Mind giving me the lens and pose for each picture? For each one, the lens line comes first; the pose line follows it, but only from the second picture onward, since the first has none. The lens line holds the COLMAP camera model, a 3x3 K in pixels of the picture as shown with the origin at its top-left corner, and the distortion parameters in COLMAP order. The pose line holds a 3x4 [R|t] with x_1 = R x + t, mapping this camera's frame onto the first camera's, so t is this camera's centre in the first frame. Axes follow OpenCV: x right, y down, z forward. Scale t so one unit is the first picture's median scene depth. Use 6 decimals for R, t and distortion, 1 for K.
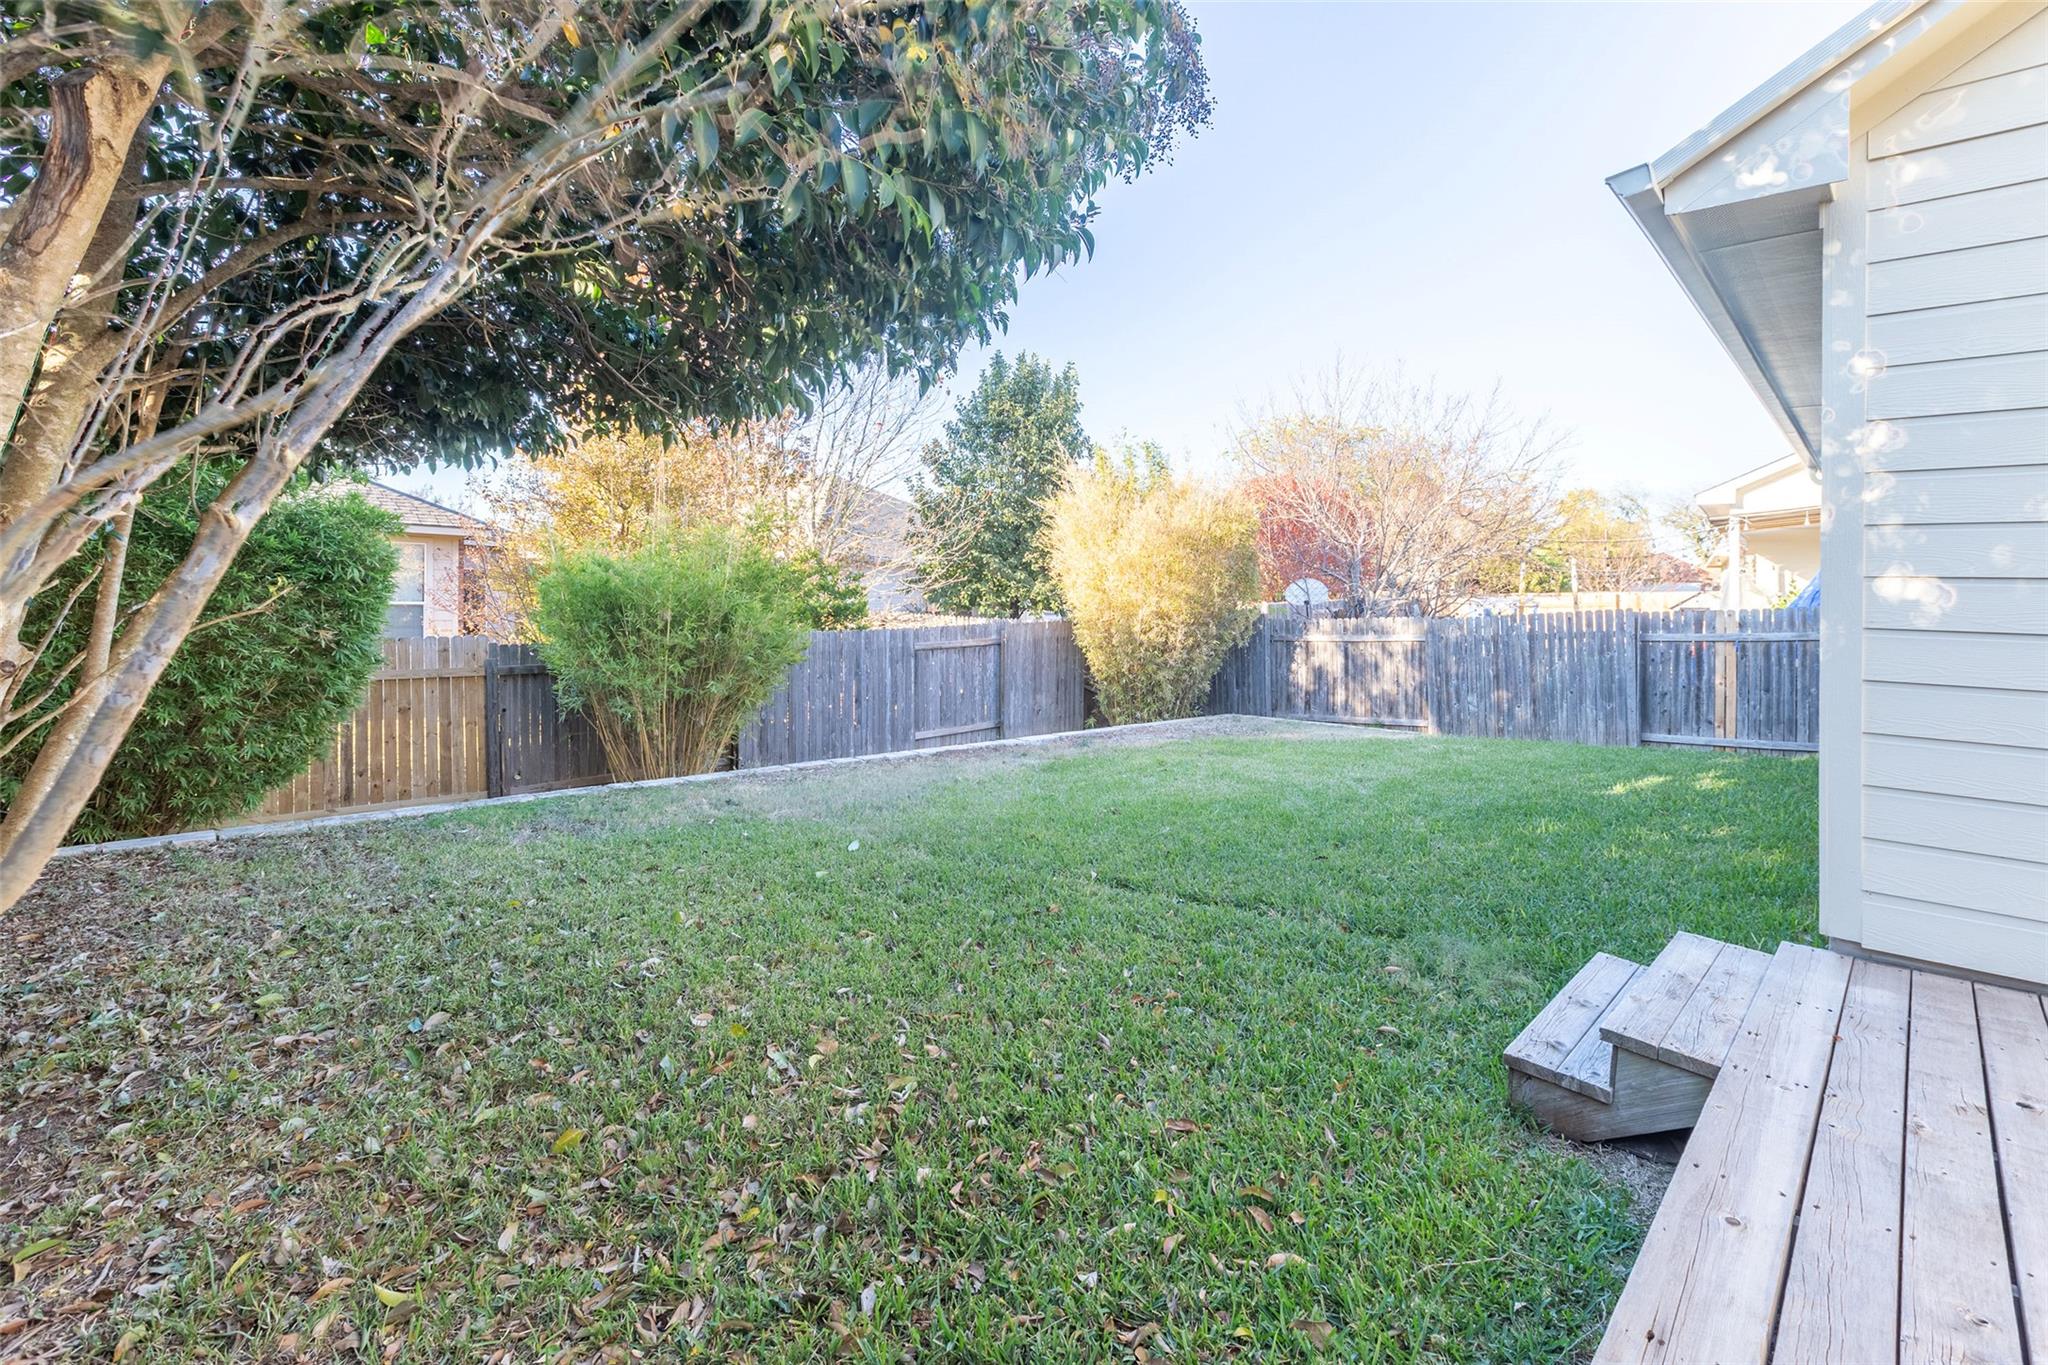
lens RADIAL K [[944.4, 0, 991.1], [0, 944.4, 597.2], [0, 0, 1]] dist [0.002096, -0.000431]
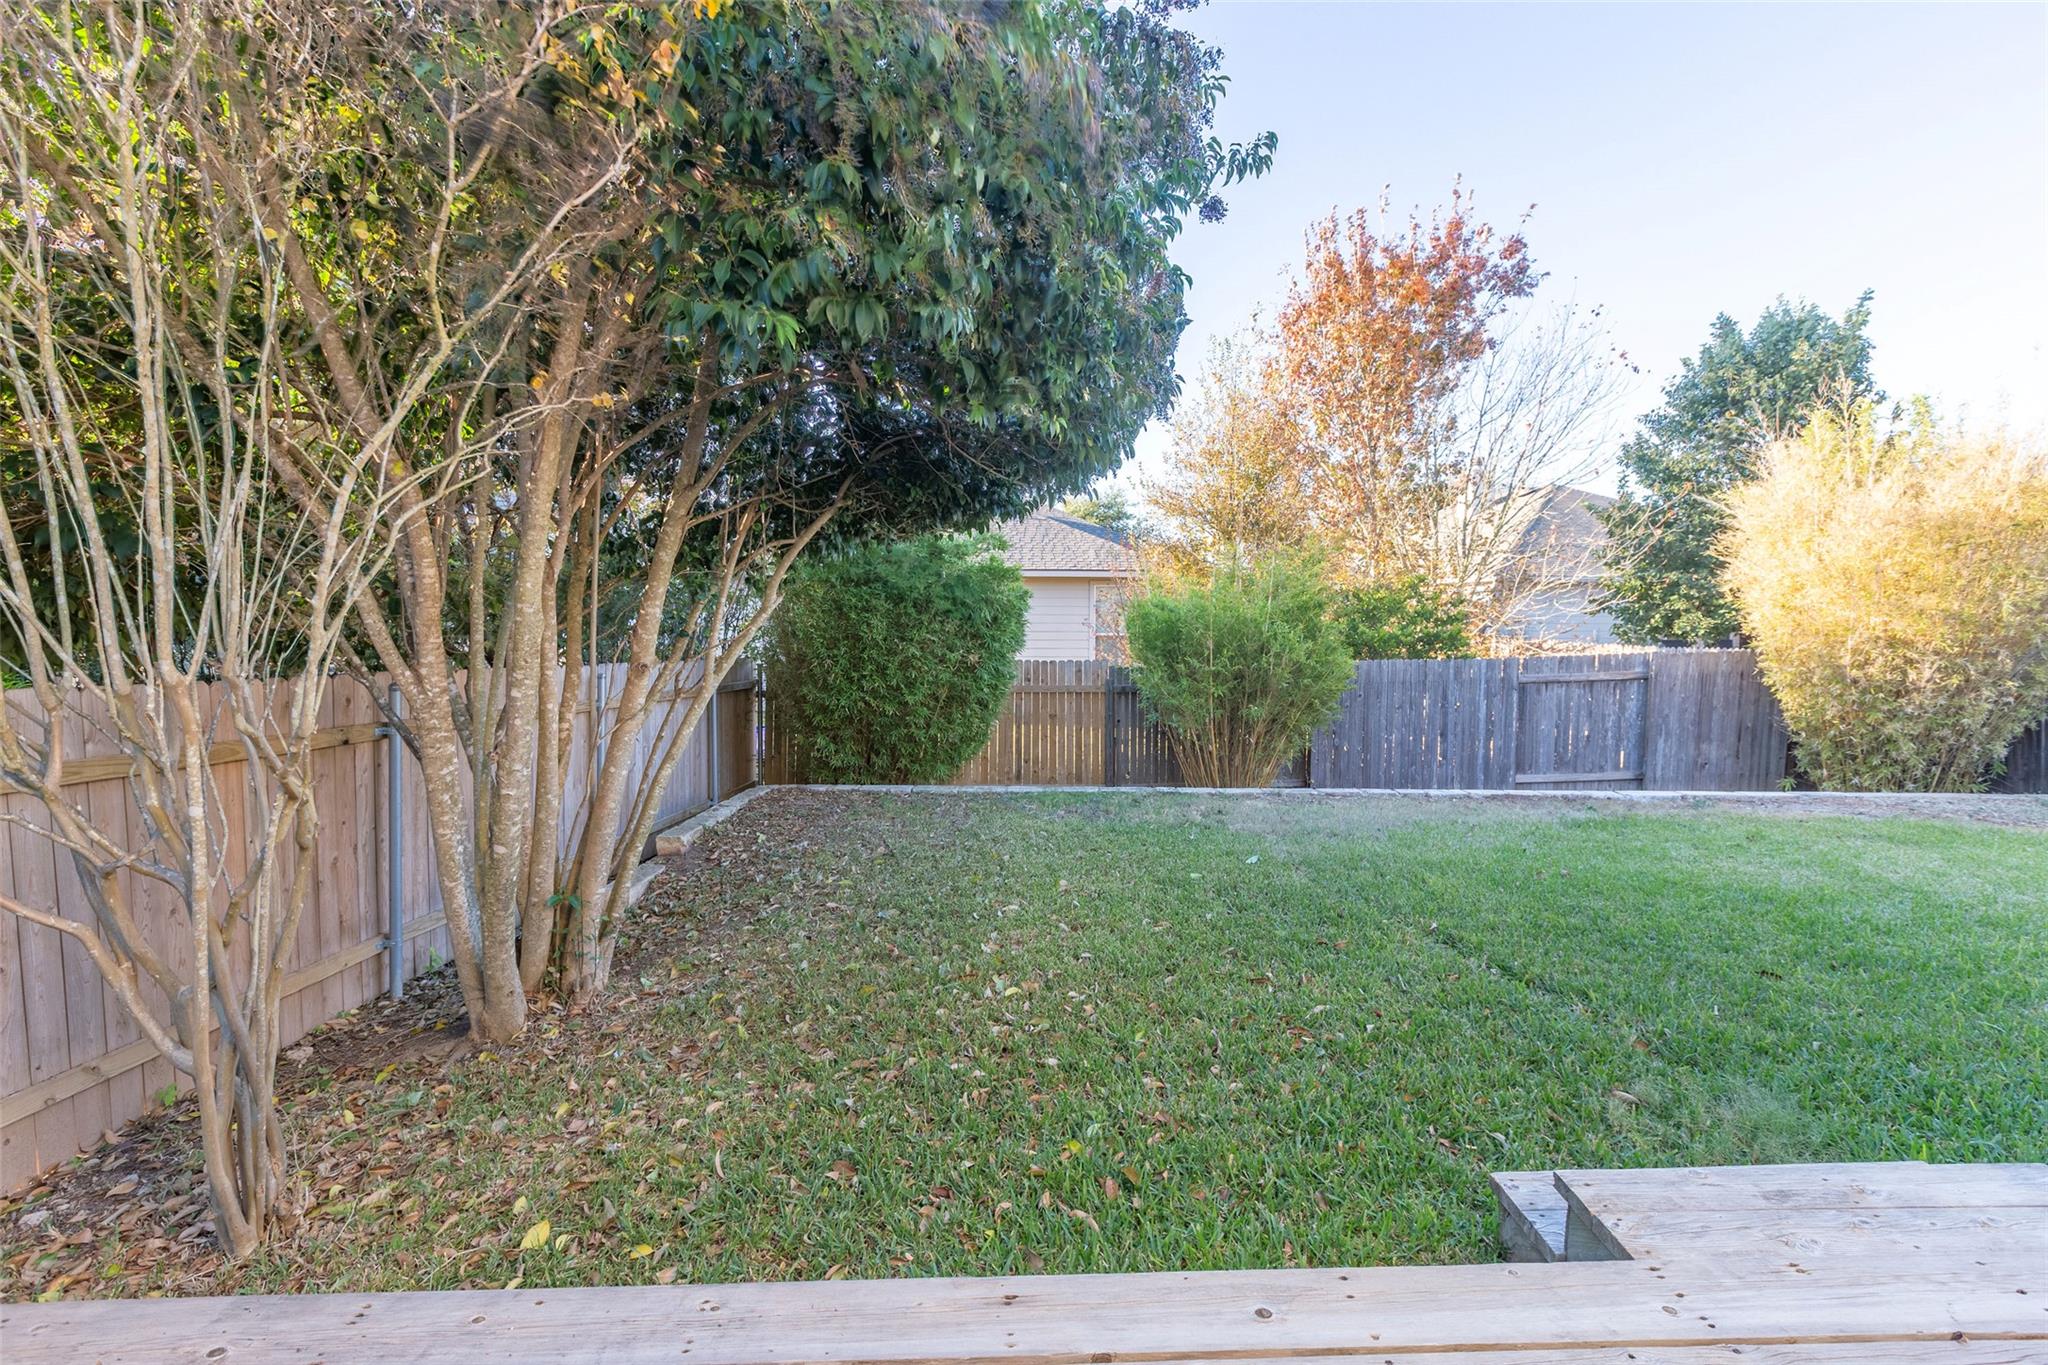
lens RADIAL K [[951.2, 0, 1024.0], [0, 951.2, 682.5], [0, 0, 1]] dist [-0.000123, 0.000399]
pose [[0.697320, 0.026942, -0.716254, 0.284994], [0.014597, 0.998552, 0.051772, 0.003418], [0.716611, -0.046557, 0.695917, 0.053582]]
